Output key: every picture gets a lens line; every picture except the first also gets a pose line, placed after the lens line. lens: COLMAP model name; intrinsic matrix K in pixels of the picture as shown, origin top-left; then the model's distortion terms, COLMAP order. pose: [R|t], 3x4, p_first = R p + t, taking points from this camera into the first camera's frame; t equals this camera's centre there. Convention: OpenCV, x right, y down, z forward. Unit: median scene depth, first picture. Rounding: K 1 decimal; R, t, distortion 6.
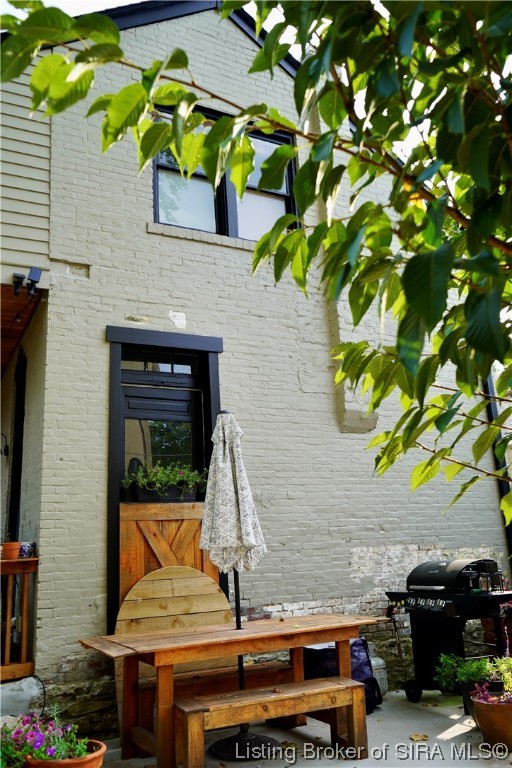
lens RADIAL K [[657.5, 0, 256.0], [0, 657.5, 384.0], [0, 0, 1]] dist [-0.006025, -0.000073]
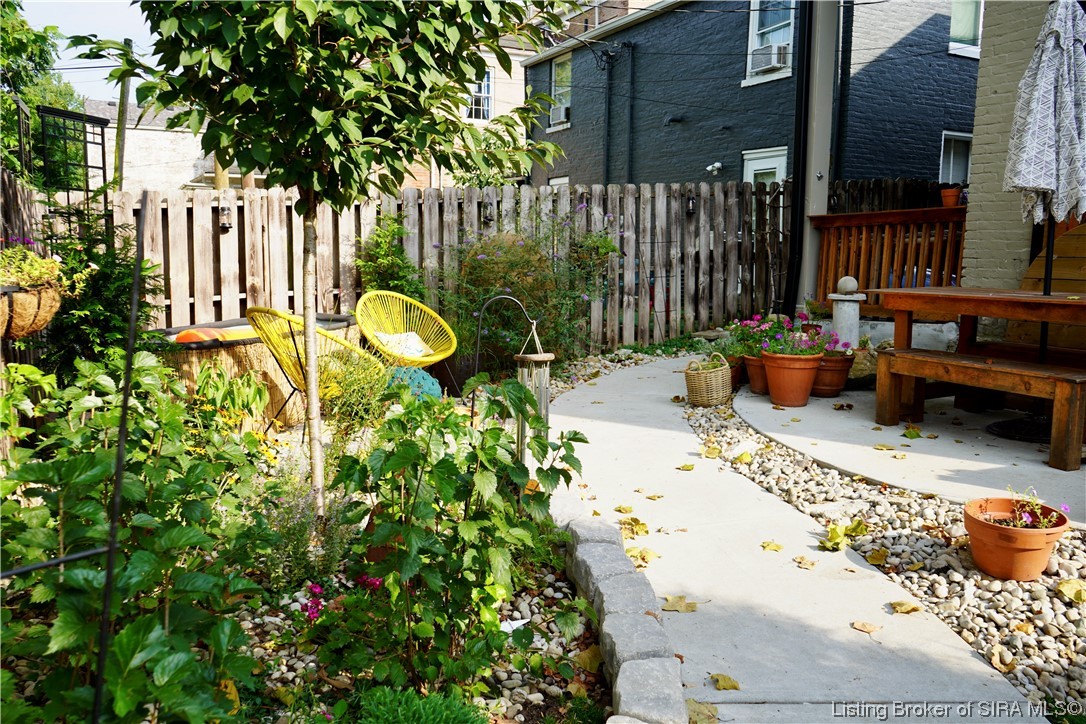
lens RADIAL K [[929.7, 0, 543.0], [0, 929.7, 362.0], [0, 0, 1]] dist [-0.006025, -0.000073]
pose [[-0.032231, 0.168495, -0.985175, 1.063374], [0.238346, 0.958546, 0.156143, 0.133333], [0.970645, -0.229780, -0.071055, 0.474071]]
